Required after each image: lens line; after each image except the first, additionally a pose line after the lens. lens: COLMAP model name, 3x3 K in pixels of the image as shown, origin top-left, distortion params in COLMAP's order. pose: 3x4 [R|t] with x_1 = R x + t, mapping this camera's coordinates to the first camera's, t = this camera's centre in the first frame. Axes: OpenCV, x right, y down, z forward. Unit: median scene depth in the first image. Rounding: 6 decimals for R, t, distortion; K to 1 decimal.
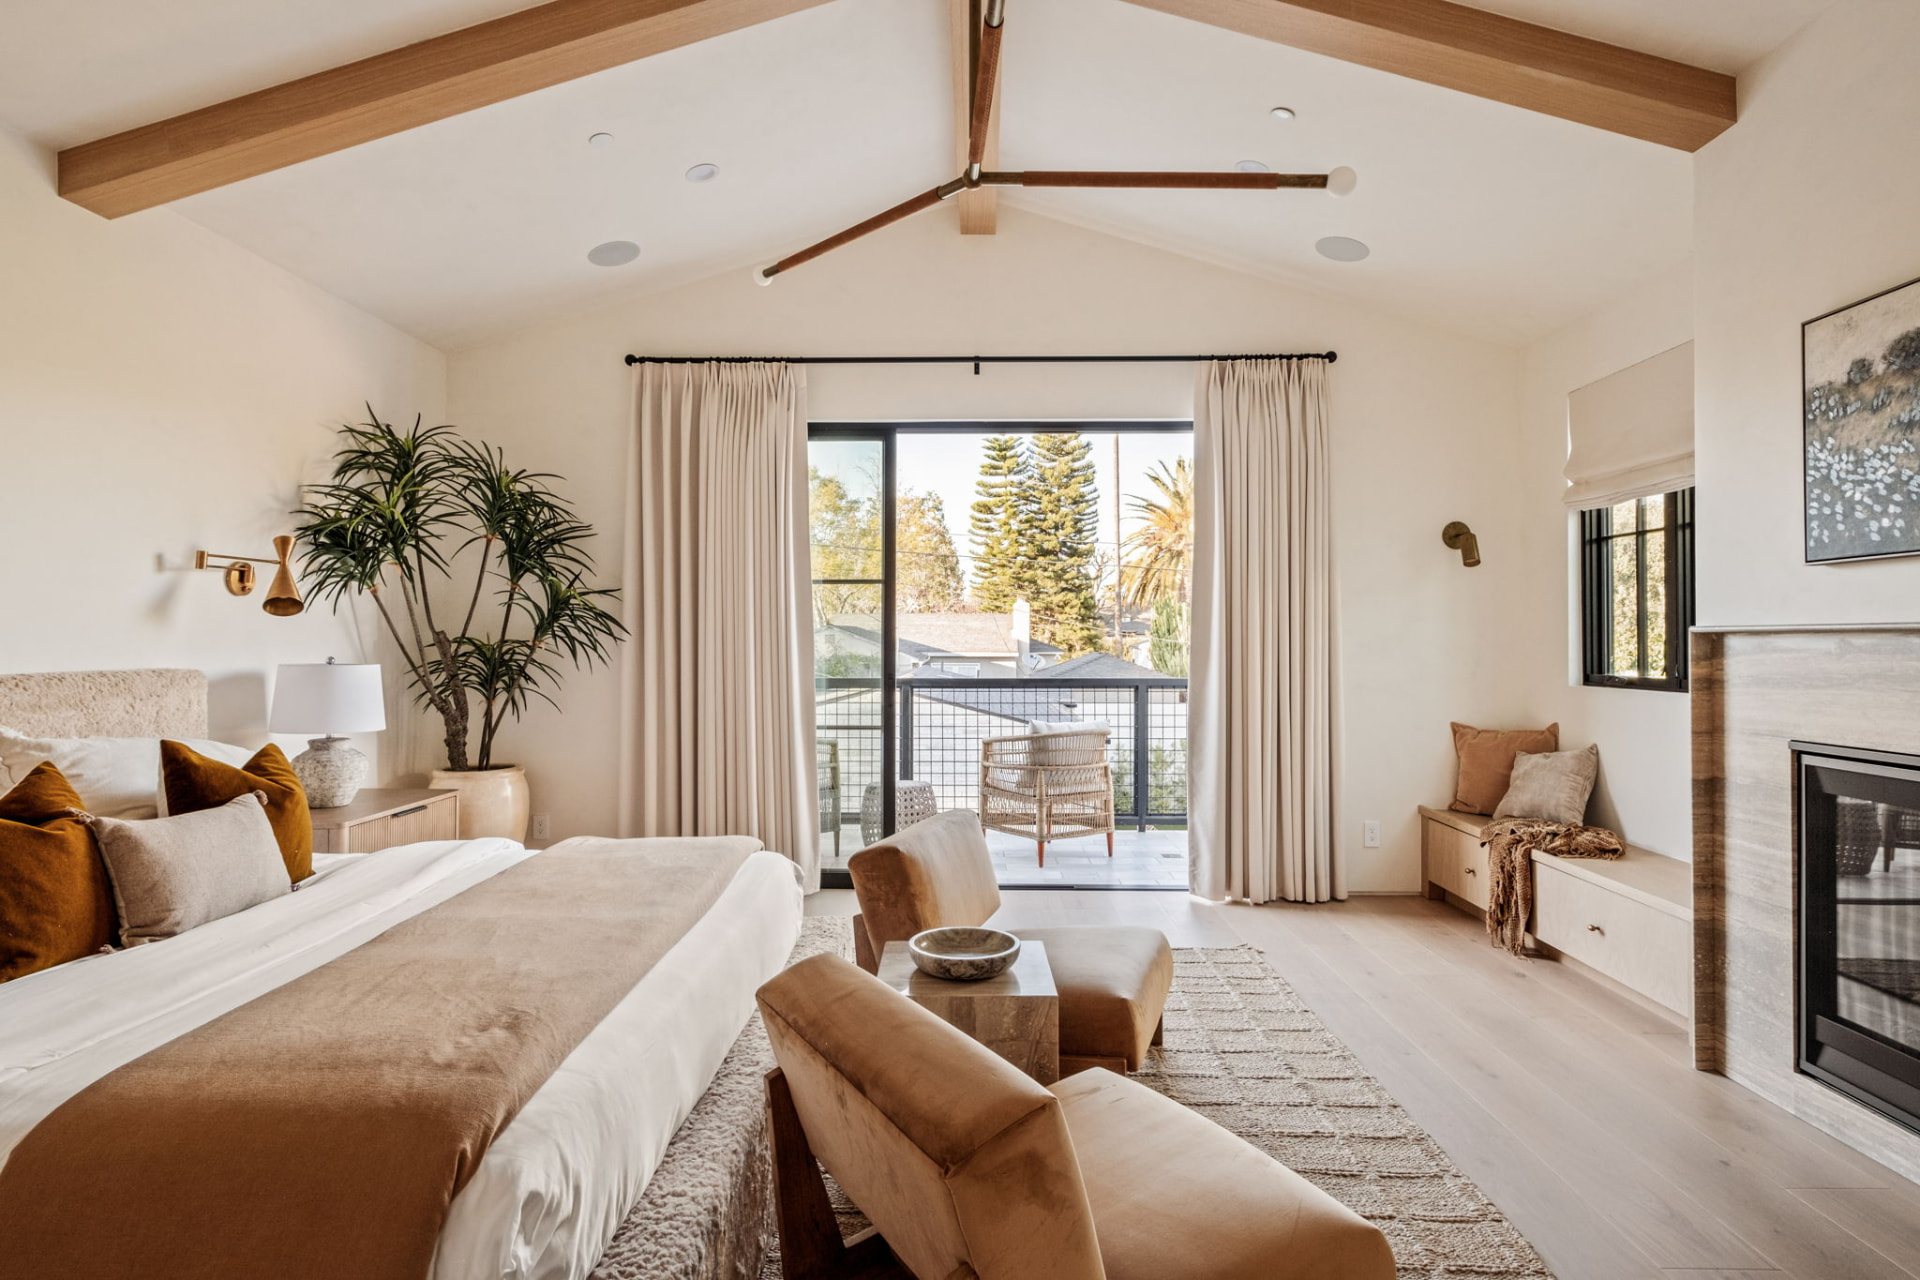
lens RADIAL K [[1002.2, 0, 958.8], [0, 1002.2, 637.6], [0, 0, 1]] dist [-0.004362, 0.001775]
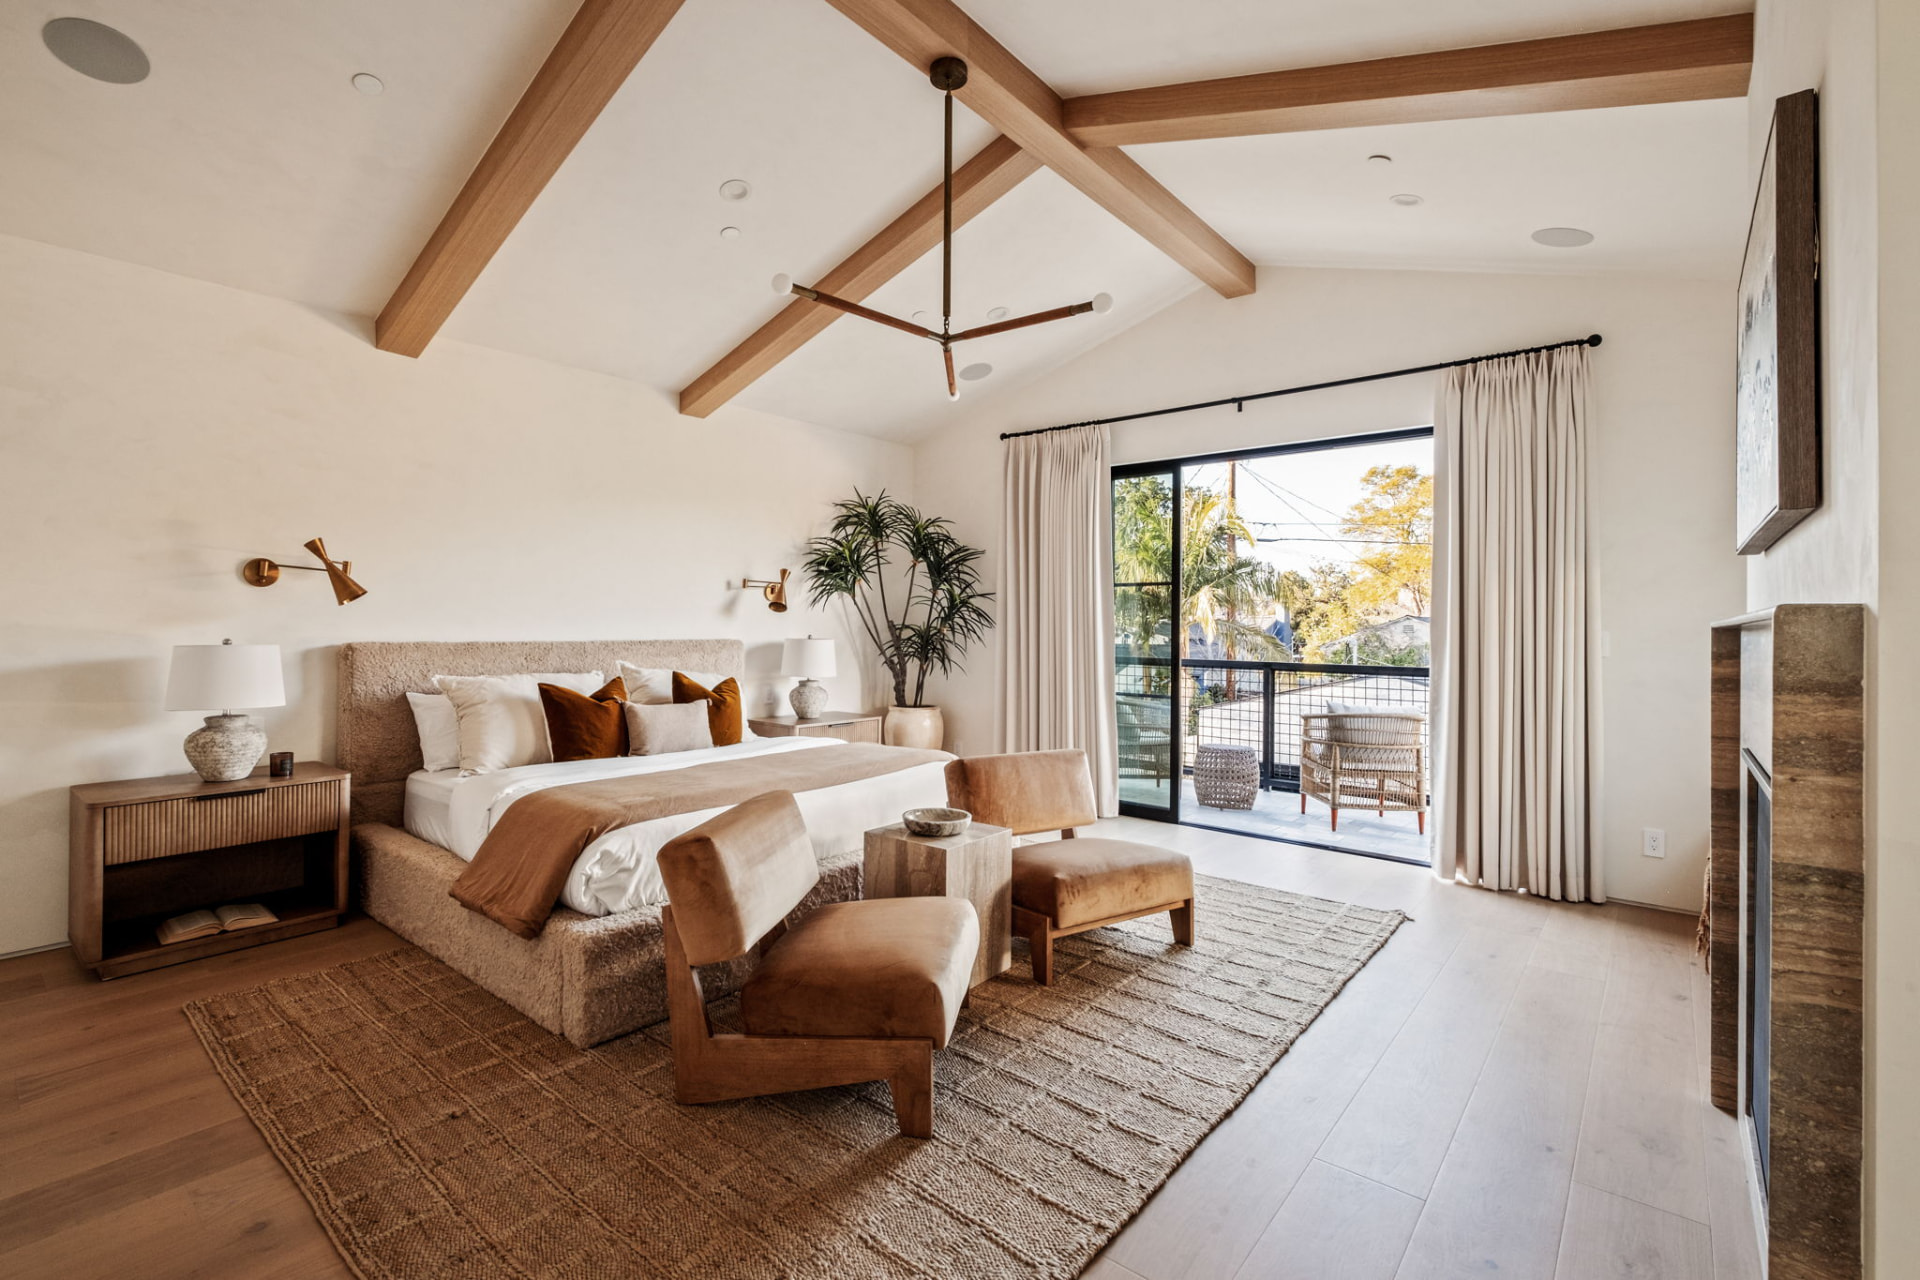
lens RADIAL K [[860.8, 0, 960.9], [0, 860.8, 630.1], [0, 0, 1]] dist [-0.005824, -0.001524]
pose [[0.781008, 0.011373, -0.624417, 0.435041], [-0.008526, 0.999935, 0.007549, -0.002511], [0.624462, -0.000572, 0.781055, -0.028455]]
